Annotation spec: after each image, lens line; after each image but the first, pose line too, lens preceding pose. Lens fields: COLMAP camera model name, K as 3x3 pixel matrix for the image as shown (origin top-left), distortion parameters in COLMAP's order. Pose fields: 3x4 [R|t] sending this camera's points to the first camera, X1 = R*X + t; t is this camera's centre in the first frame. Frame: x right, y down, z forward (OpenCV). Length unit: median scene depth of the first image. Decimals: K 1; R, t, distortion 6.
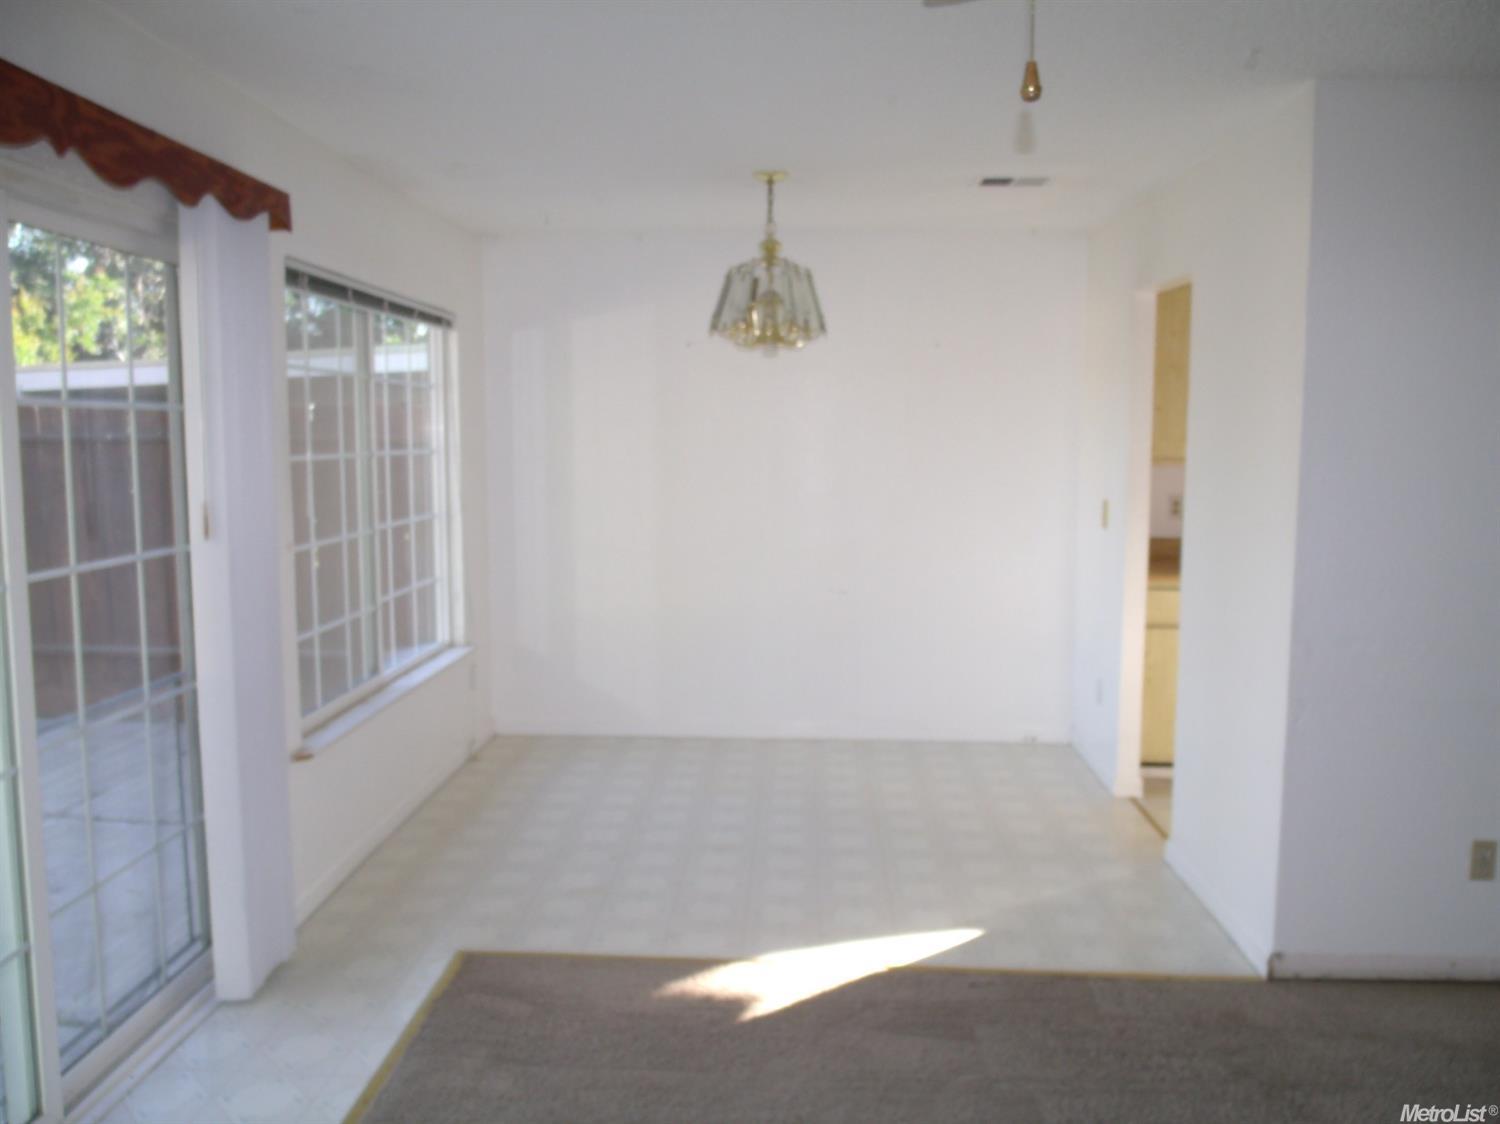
lens RADIAL K [[1203.3, 0, 746.2], [0, 1203.3, 555.4], [0, 0, 1]] dist [-0.045144, 0.018057]
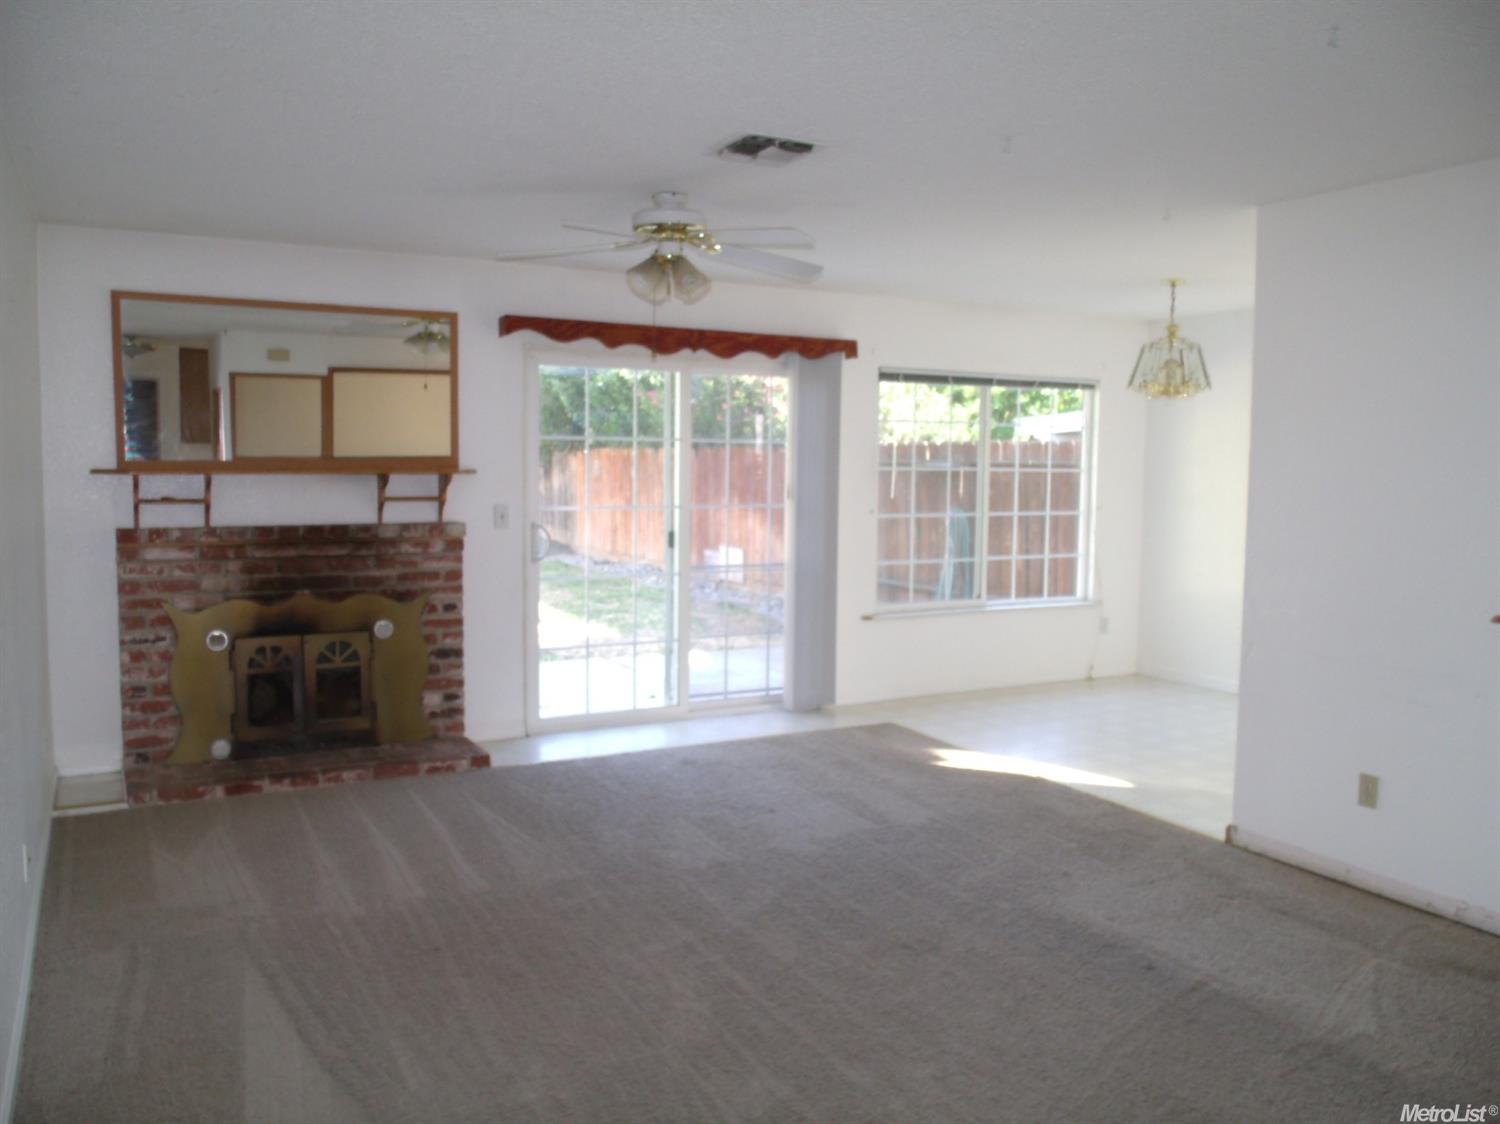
lens RADIAL K [[1203.3, 0, 746.2], [0, 1203.3, 555.4], [0, 0, 1]] dist [-0.045144, 0.018057]
pose [[0.508293, 0.067639, -0.858524, 1.191169], [-0.097977, 0.994980, 0.020381, 0.043000], [0.855592, 0.073756, 0.512369, -0.197771]]
